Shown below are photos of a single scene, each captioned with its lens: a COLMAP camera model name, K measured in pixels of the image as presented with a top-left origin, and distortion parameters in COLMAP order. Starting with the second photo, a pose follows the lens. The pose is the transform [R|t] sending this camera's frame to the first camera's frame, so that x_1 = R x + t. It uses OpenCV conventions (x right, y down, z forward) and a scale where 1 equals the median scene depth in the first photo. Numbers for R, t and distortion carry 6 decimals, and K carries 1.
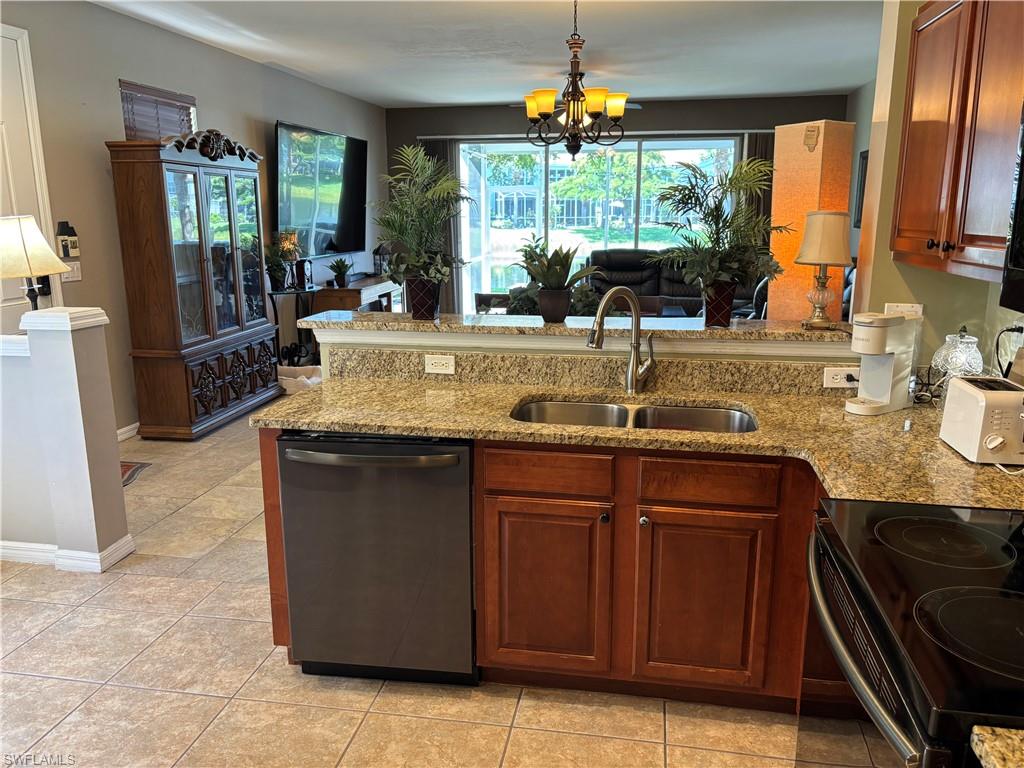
lens RADIAL K [[776.3, 0, 519.4], [0, 776.3, 392.0], [0, 0, 1]] dist [0.046745, -0.056466]
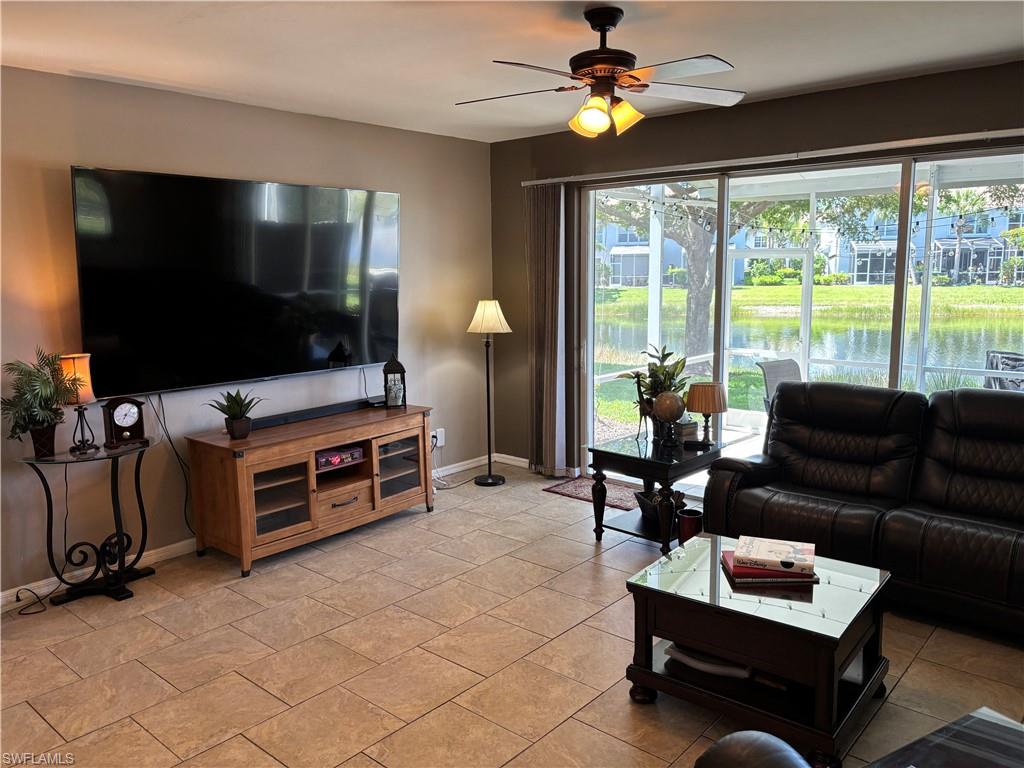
lens RADIAL K [[776.3, 0, 512.2], [0, 776.3, 383.9], [0, 0, 1]] dist [0.046745, -0.056466]
pose [[0.858274, 0.068317, -0.508624, 0.537574], [-0.107204, 0.993101, -0.047510, -0.374217], [0.501870, 0.095303, 0.859677, 1.302716]]
